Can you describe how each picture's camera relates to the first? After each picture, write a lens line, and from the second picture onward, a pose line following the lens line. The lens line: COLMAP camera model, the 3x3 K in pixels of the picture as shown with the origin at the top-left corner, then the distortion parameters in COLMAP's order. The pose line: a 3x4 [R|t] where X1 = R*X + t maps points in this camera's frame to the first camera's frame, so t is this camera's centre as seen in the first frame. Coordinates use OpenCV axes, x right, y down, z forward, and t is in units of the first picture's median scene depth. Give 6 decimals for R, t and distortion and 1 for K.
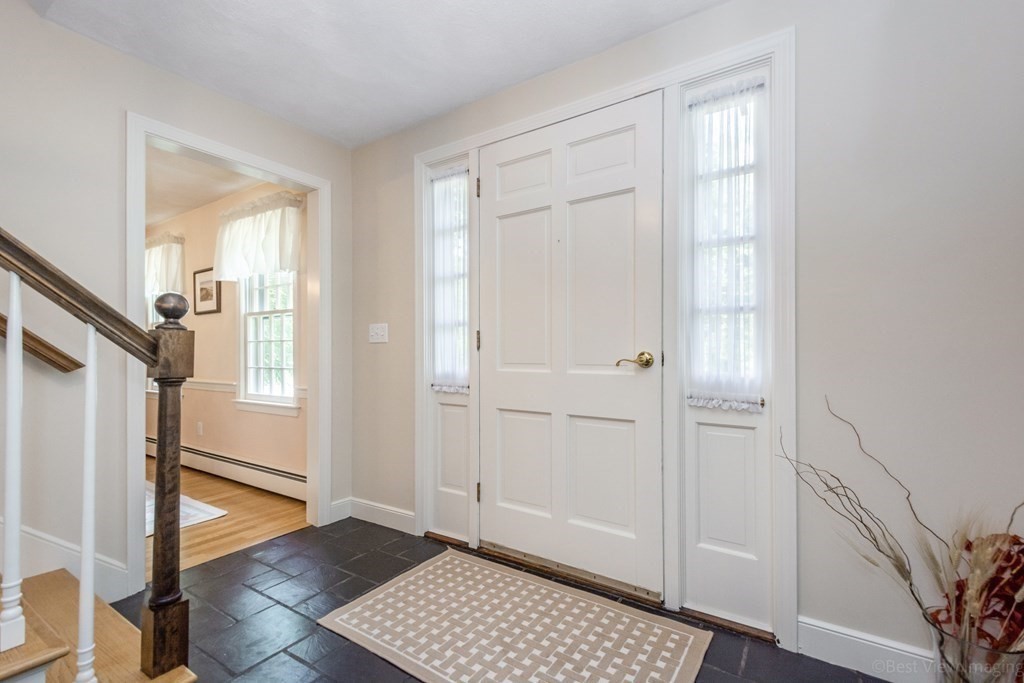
lens RADIAL K [[452.1, 0, 511.8], [0, 452.1, 348.5], [0, 0, 1]] dist [0.001784, -0.000313]
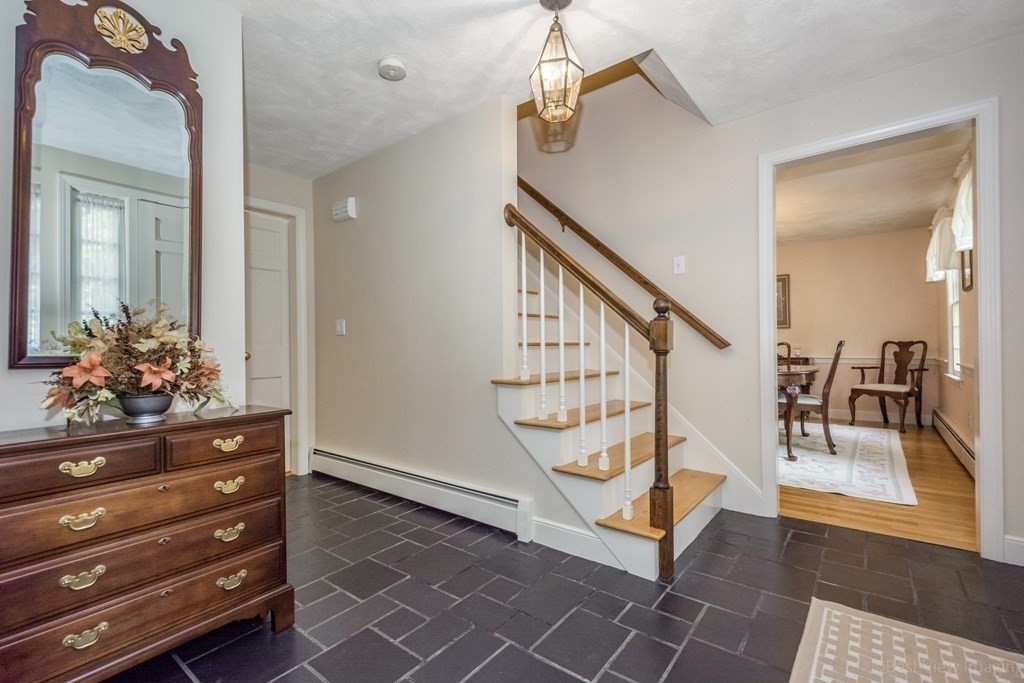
lens RADIAL K [[452.1, 0, 511.1], [0, 452.1, 343.0], [0, 0, 1]] dist [0.001784, -0.000313]
pose [[-0.095168, -0.002862, -0.995457, 0.623038], [0.023059, 0.999721, -0.005079, 0.023950], [0.995194, -0.023438, -0.095075, 0.428289]]
